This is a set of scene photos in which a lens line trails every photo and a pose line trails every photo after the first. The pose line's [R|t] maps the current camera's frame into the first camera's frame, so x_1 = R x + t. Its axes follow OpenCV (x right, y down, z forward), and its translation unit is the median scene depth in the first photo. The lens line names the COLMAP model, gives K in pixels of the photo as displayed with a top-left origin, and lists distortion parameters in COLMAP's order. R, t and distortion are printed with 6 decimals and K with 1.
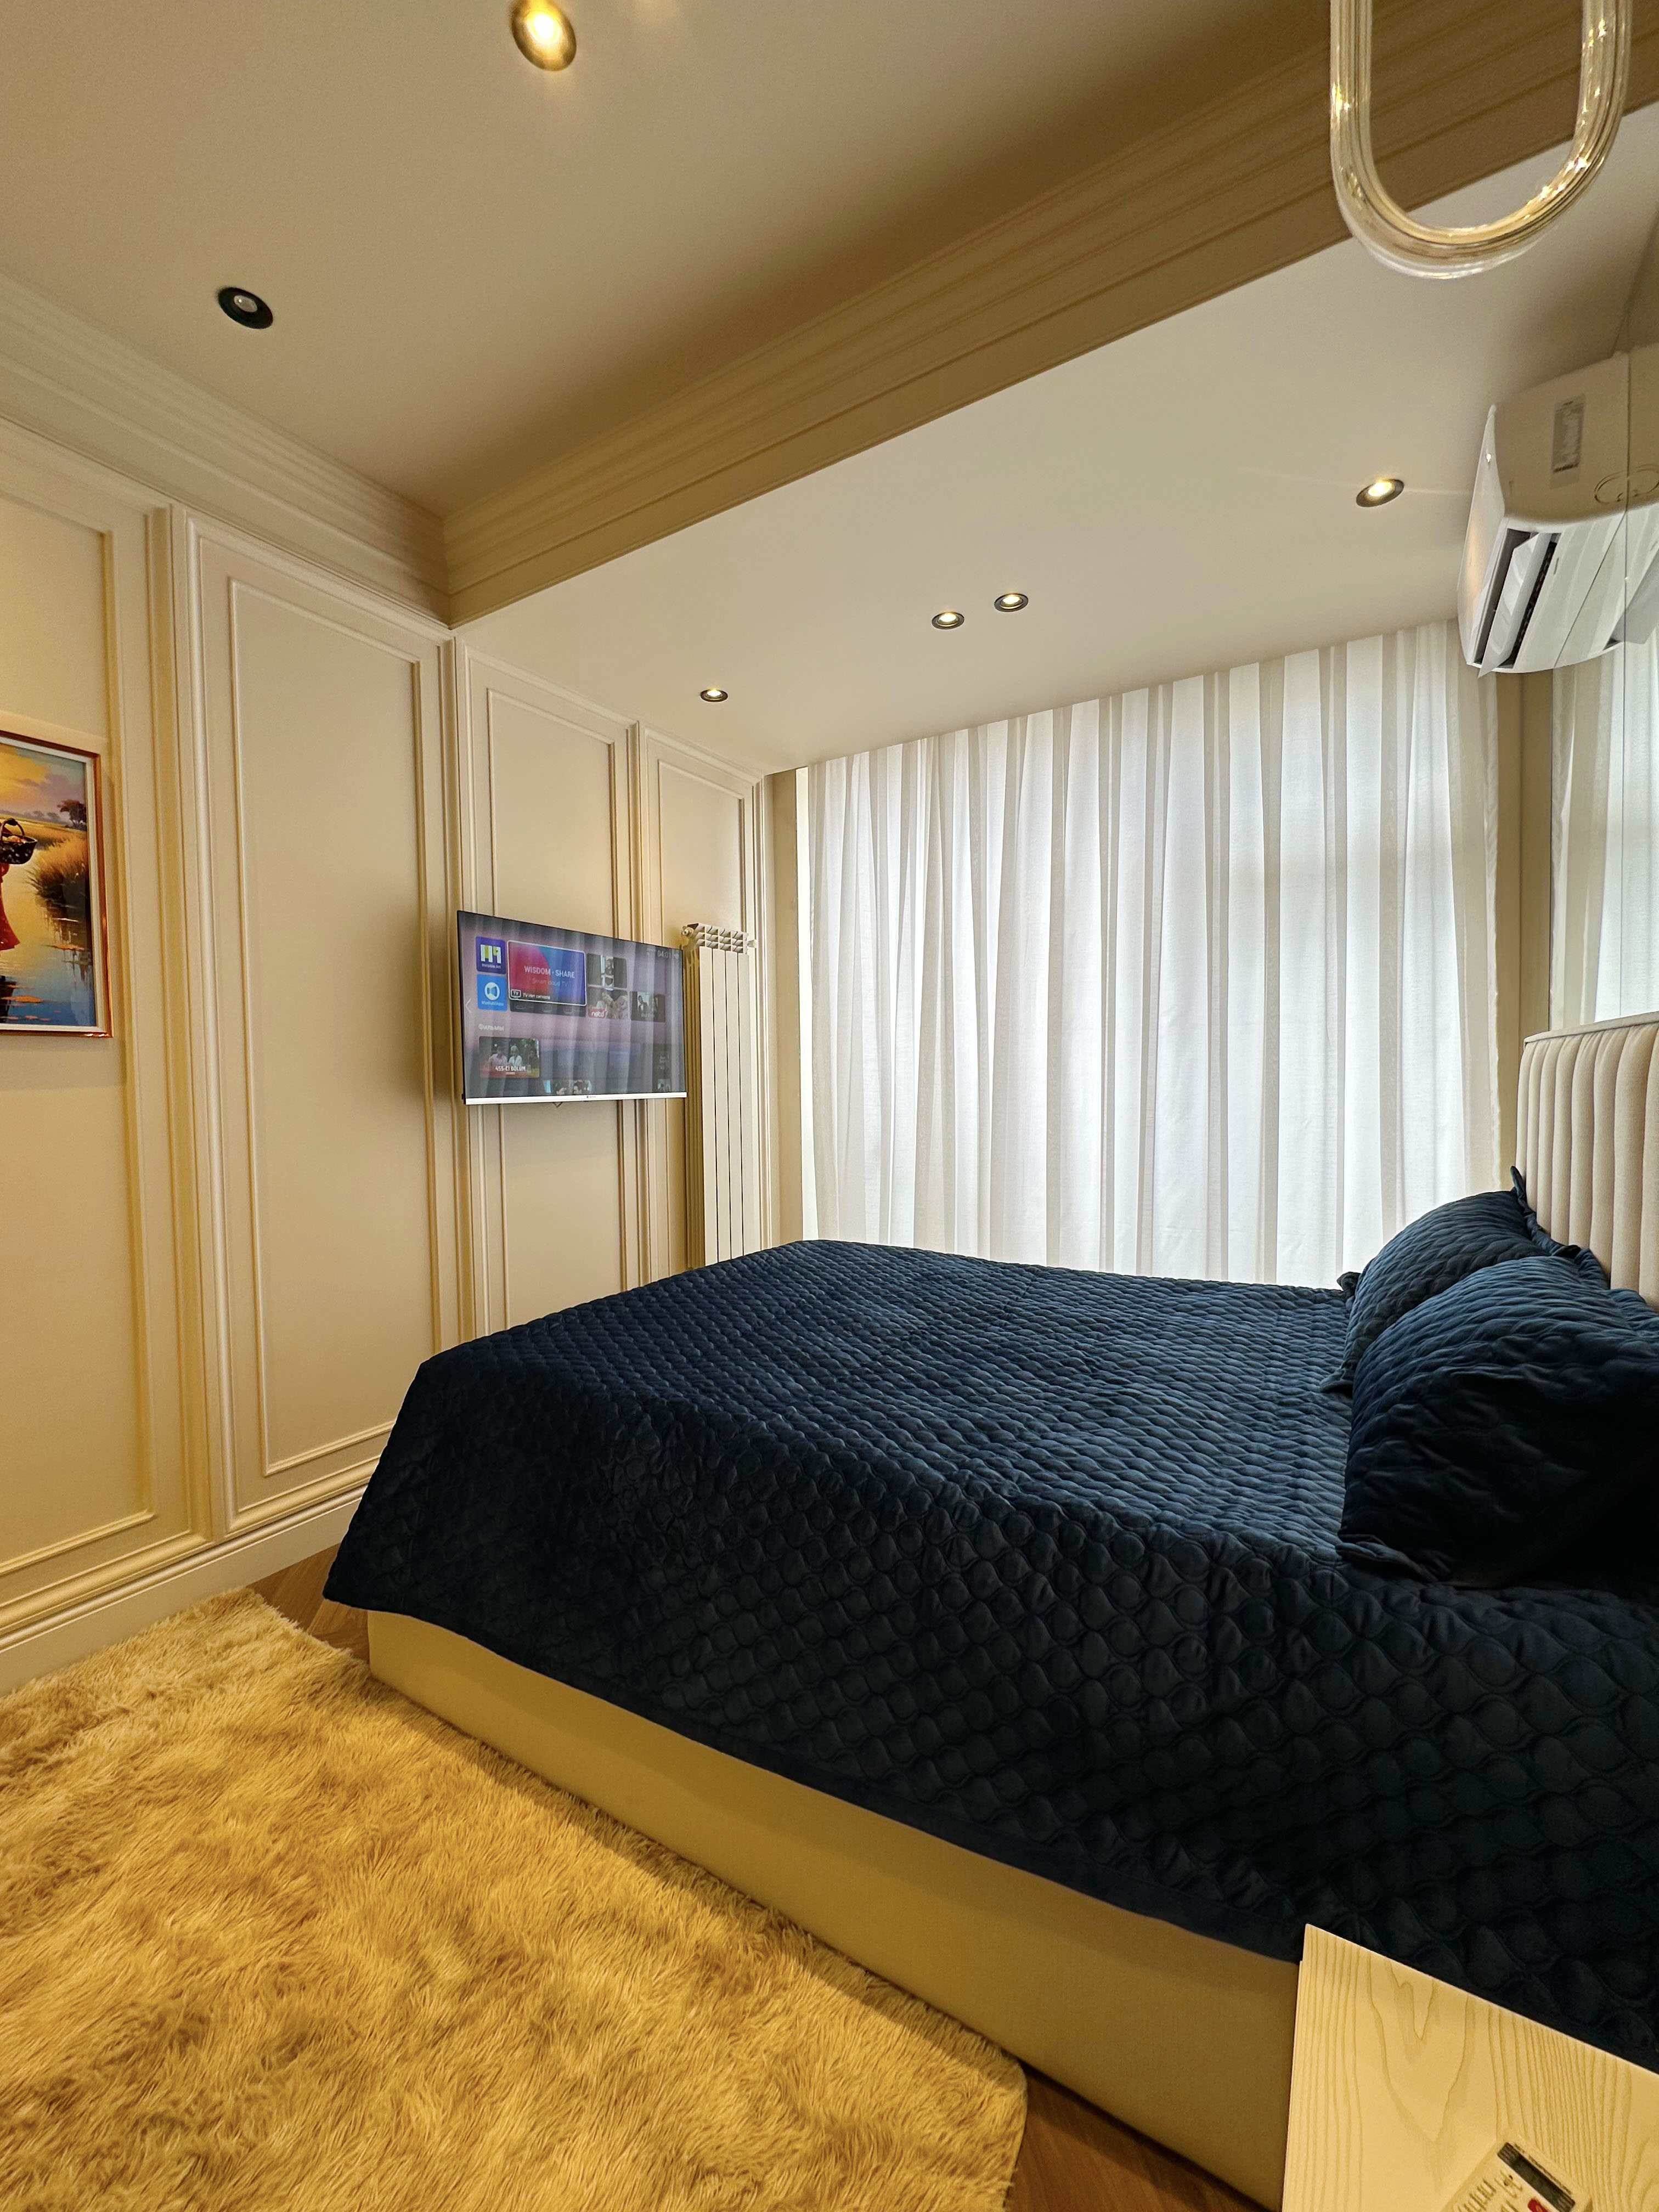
lens RADIAL K [[888.8, 0, 829.5], [0, 888.8, 1106.0], [0, 0, 1]] dist [0.001992, -0.000015]
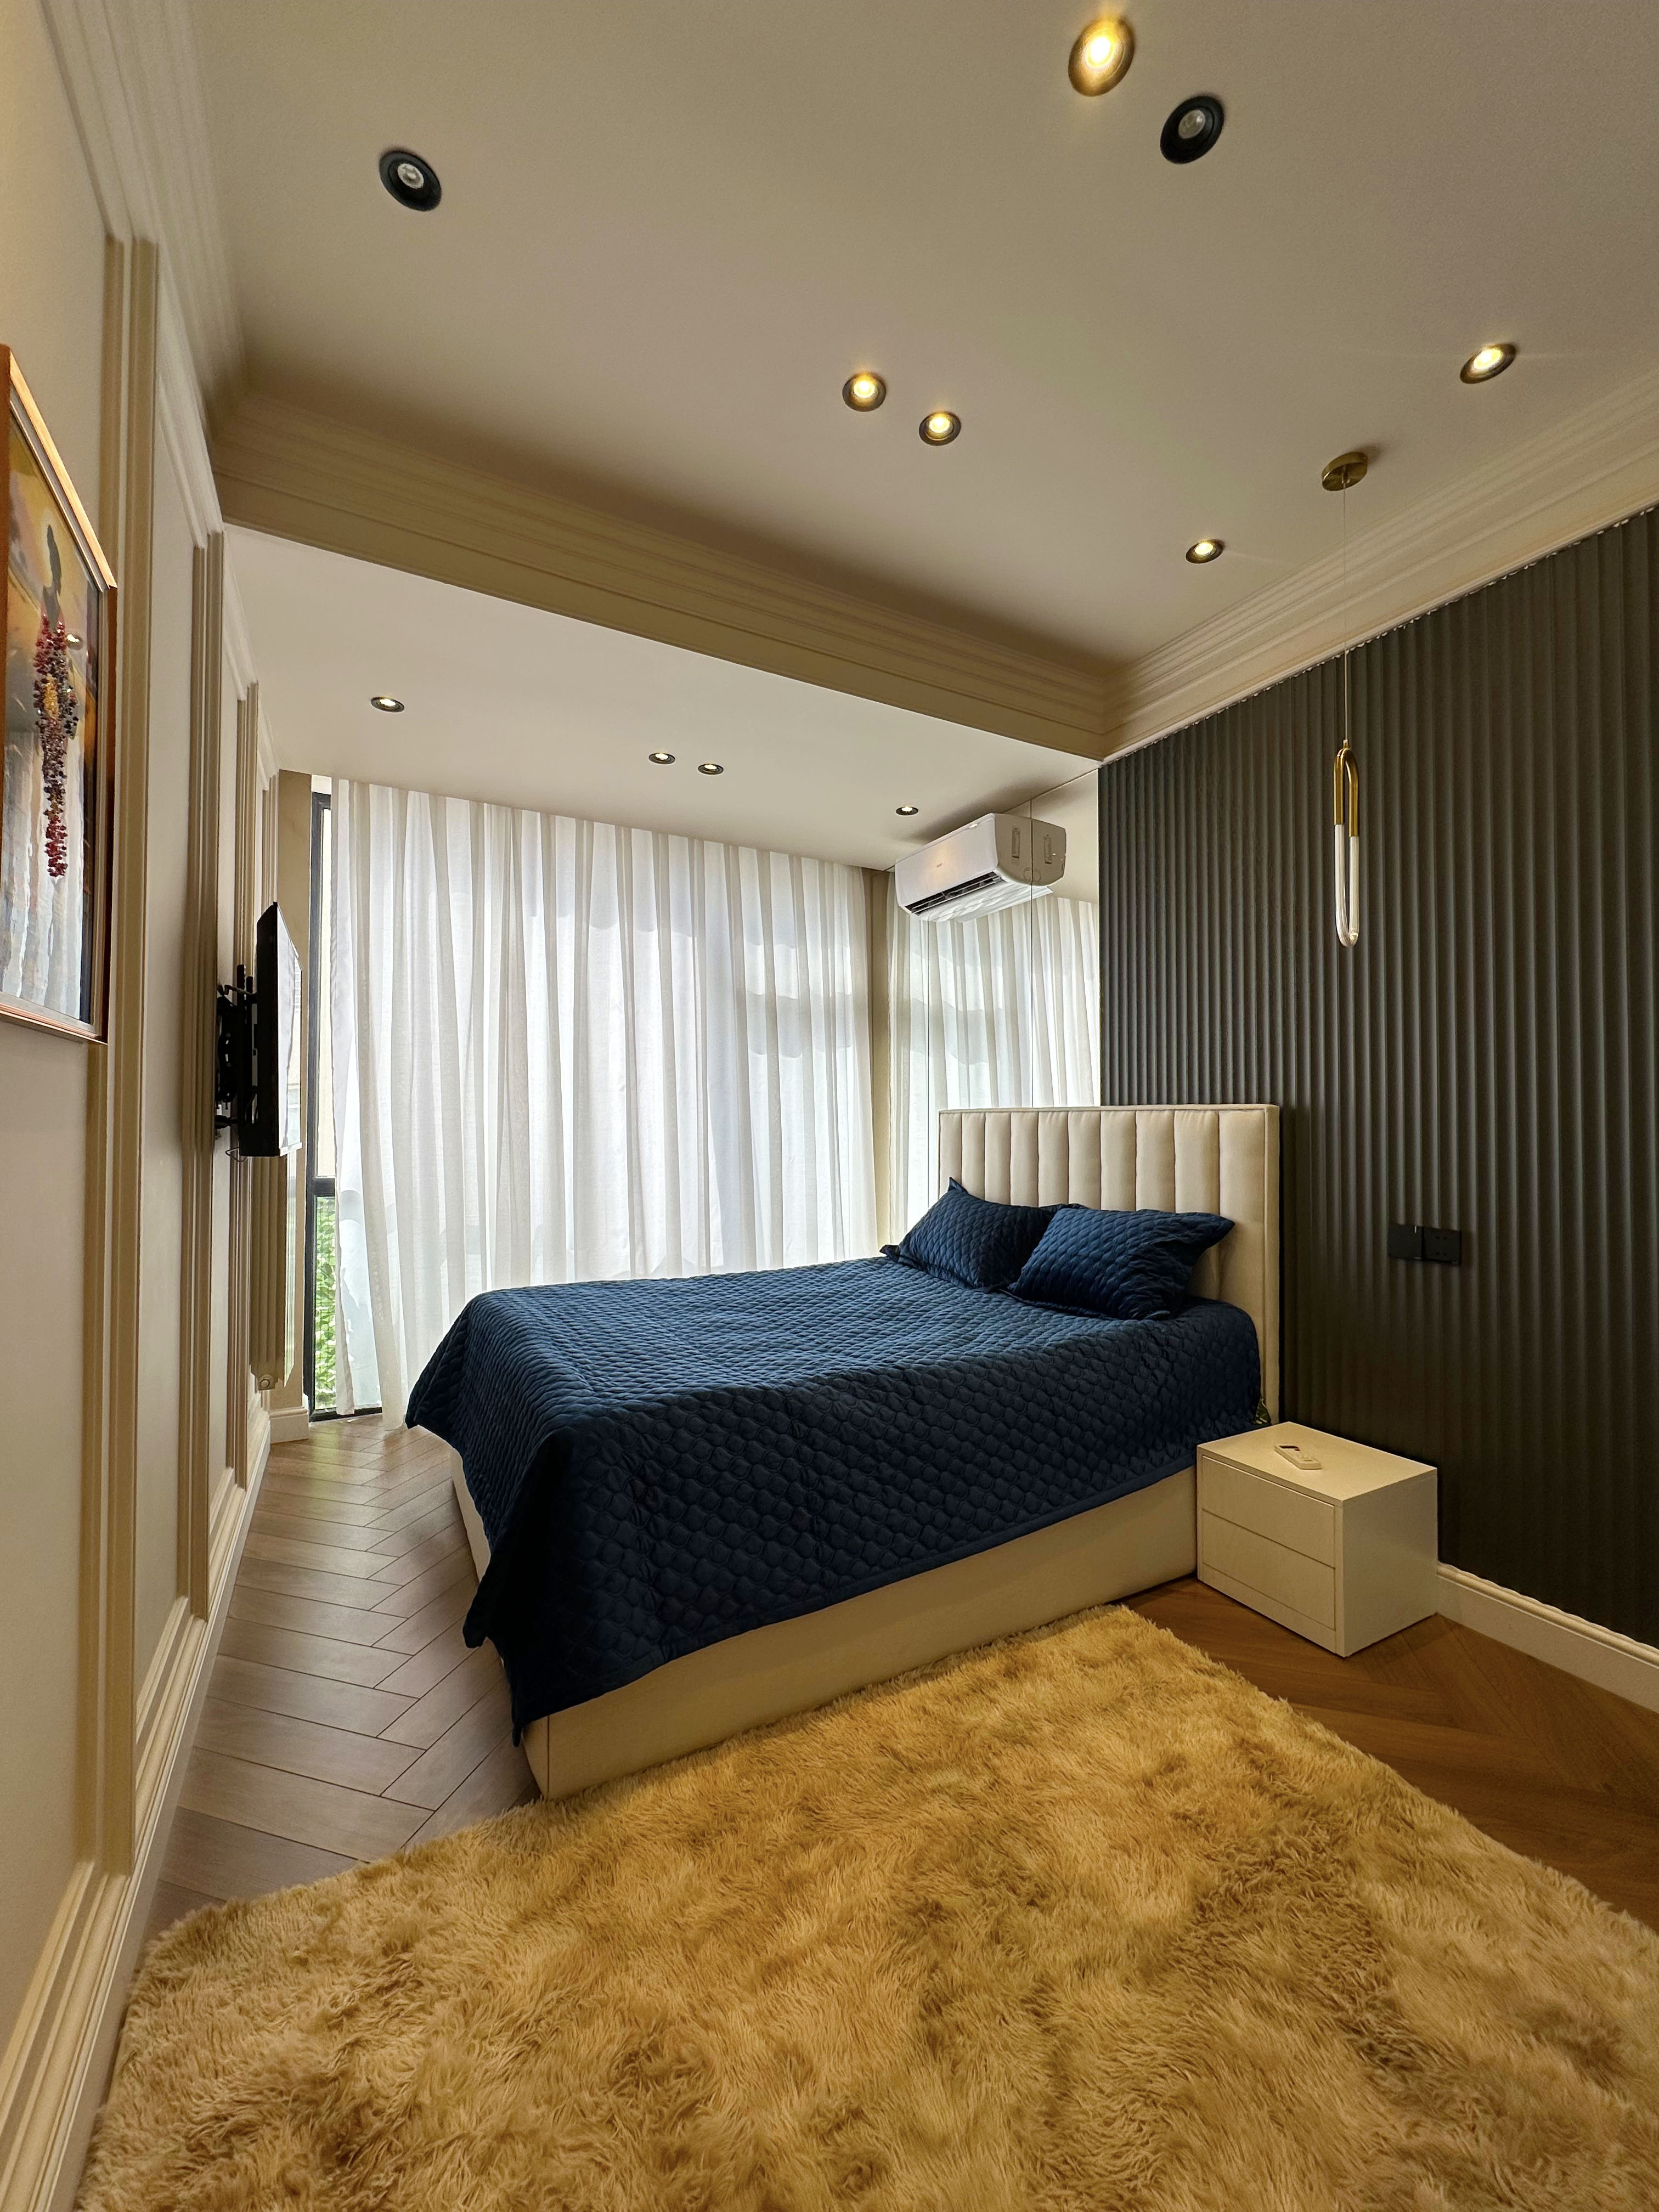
lens RADIAL K [[888.8, 0, 829.5], [0, 888.8, 1106.0], [0, 0, 1]] dist [0.001992, -0.000015]
pose [[0.488499, 0.033509, 0.871921, -0.905161], [0.020496, 0.998546, -0.049859, 0.003380], [-0.872324, 0.042227, 0.487102, 0.236198]]
